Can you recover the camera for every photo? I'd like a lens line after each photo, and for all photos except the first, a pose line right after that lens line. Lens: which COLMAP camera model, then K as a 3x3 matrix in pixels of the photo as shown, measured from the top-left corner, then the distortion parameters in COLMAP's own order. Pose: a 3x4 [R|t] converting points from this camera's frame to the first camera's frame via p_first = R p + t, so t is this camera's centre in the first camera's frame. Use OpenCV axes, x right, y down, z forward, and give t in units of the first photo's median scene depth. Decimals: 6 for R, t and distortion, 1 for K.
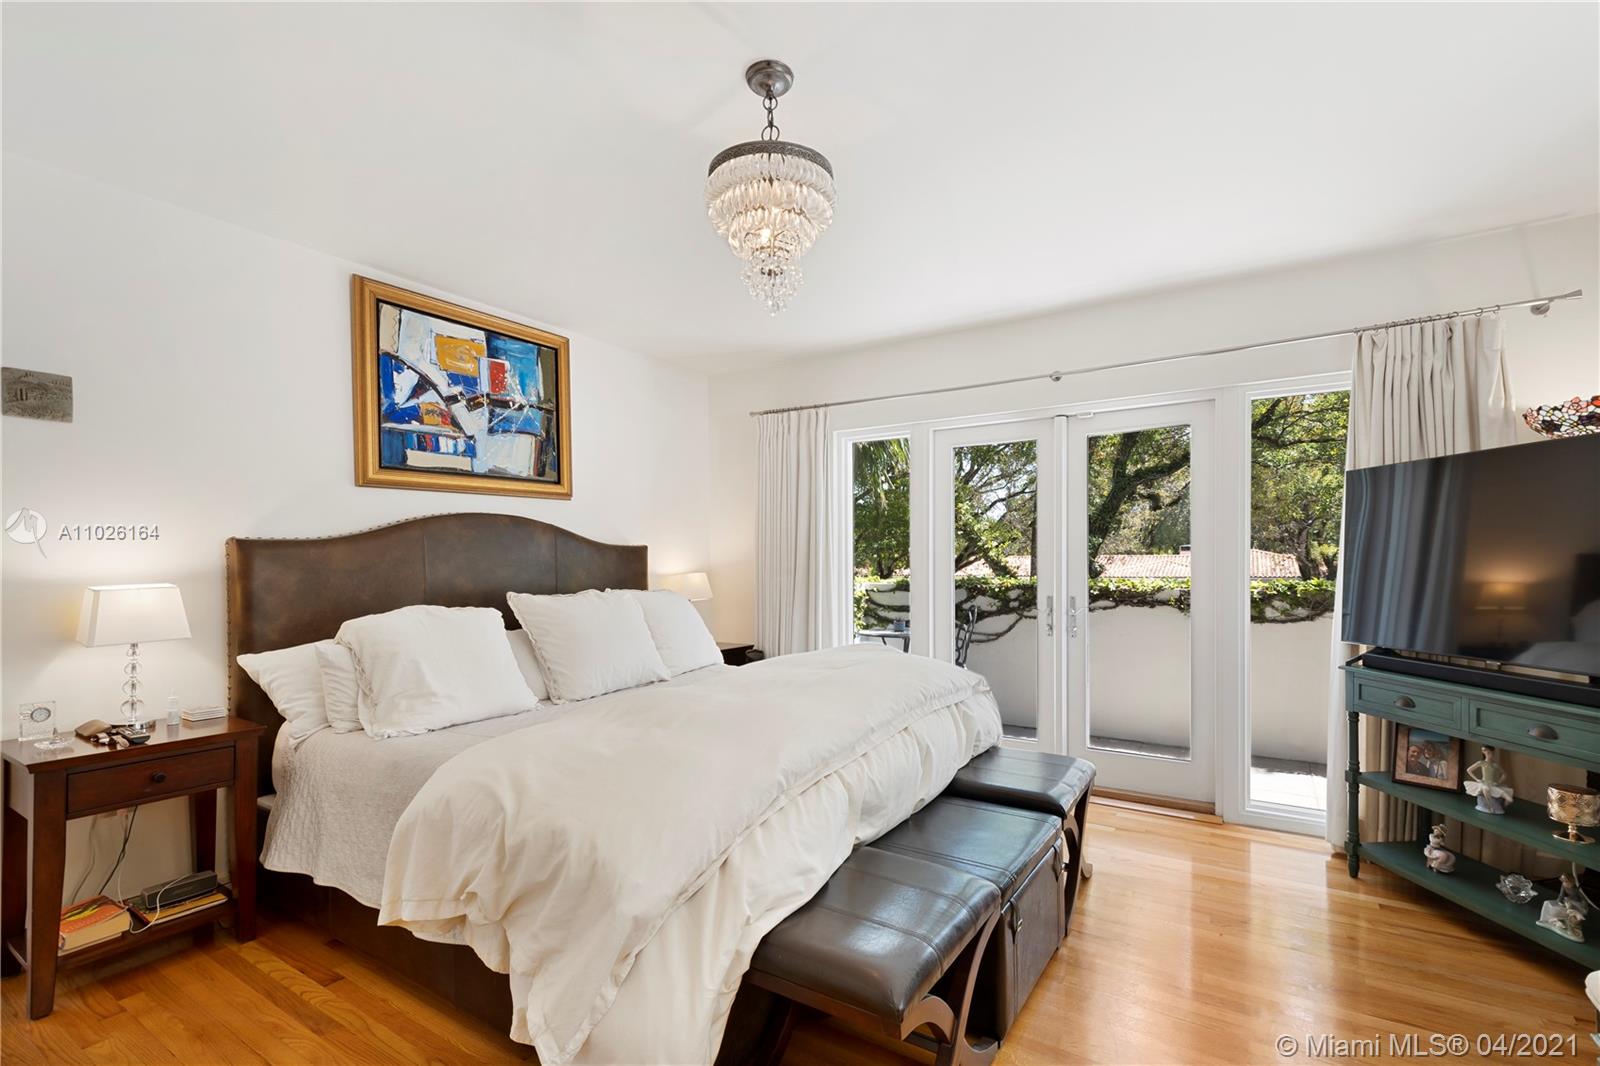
lens RADIAL K [[720.5, 0, 816.4], [0, 720.5, 569.0], [0, 0, 1]] dist [-0.004311, -0.000837]
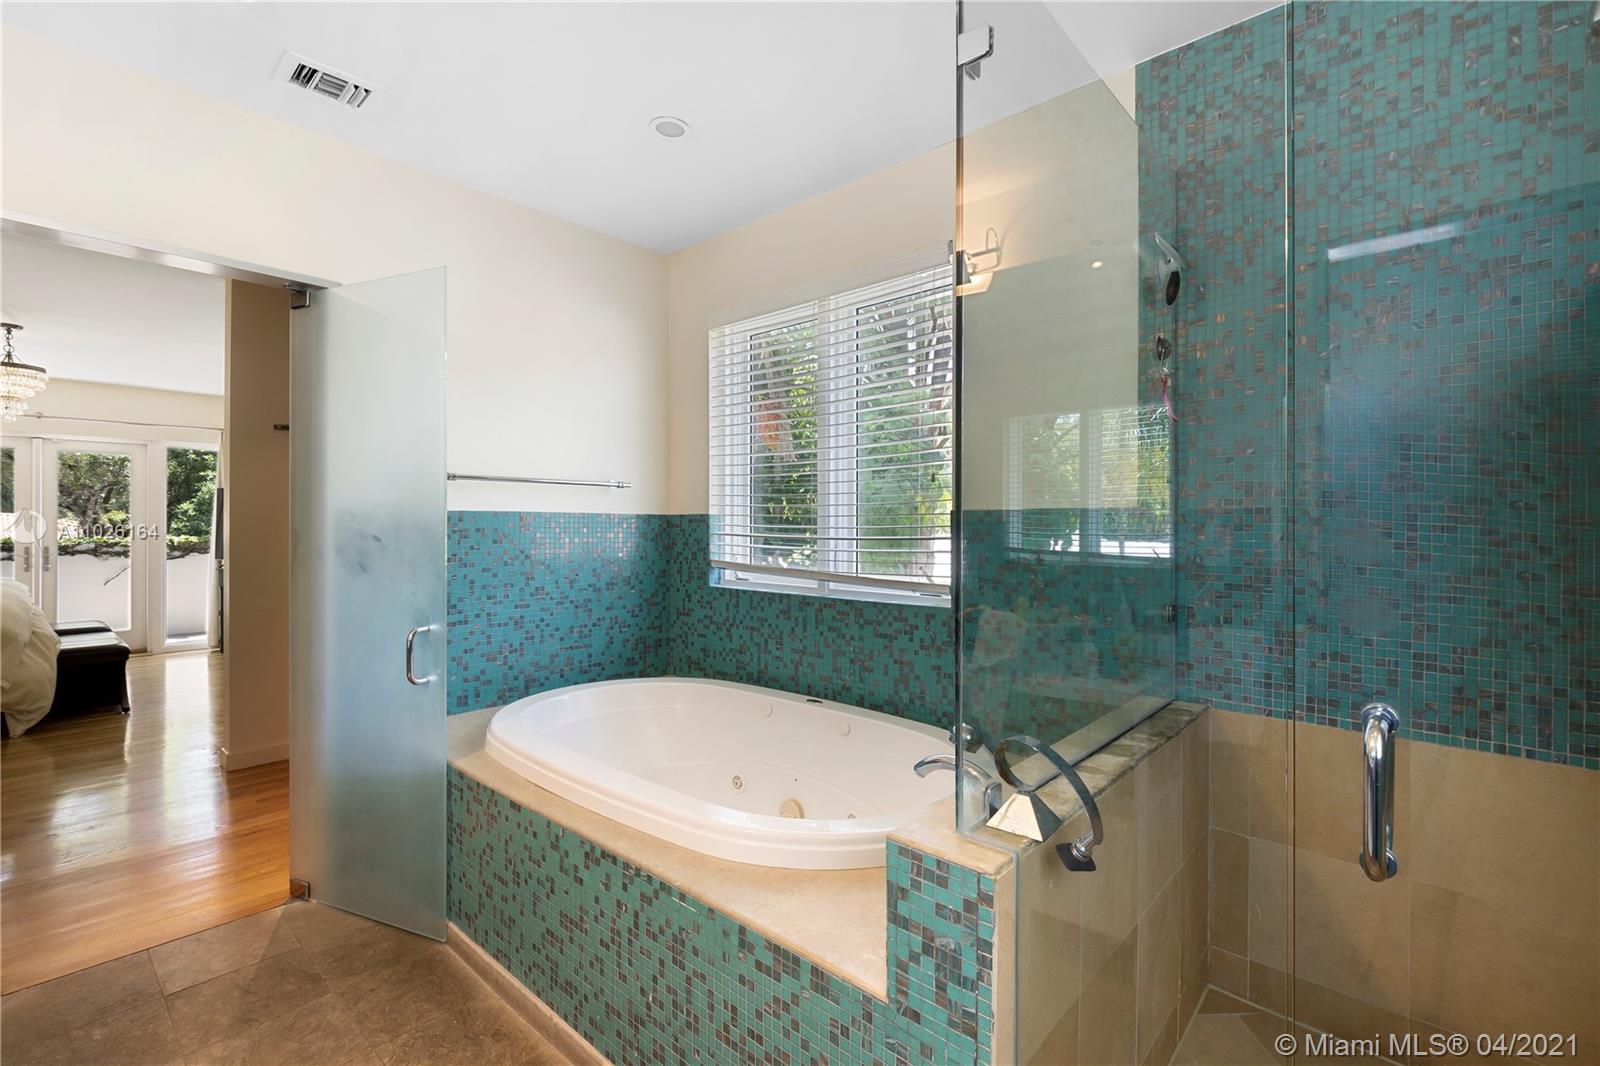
lens RADIAL K [[720.5, 0, 798.9], [0, 720.5, 530.4], [0, 0, 1]] dist [-0.004311, -0.000837]
pose [[0.152837, 0.005816, 0.988234, -0.950396], [0.001019, 0.999981, -0.006042, 0.011414], [-0.988251, 0.001930, 0.152828, -0.914394]]
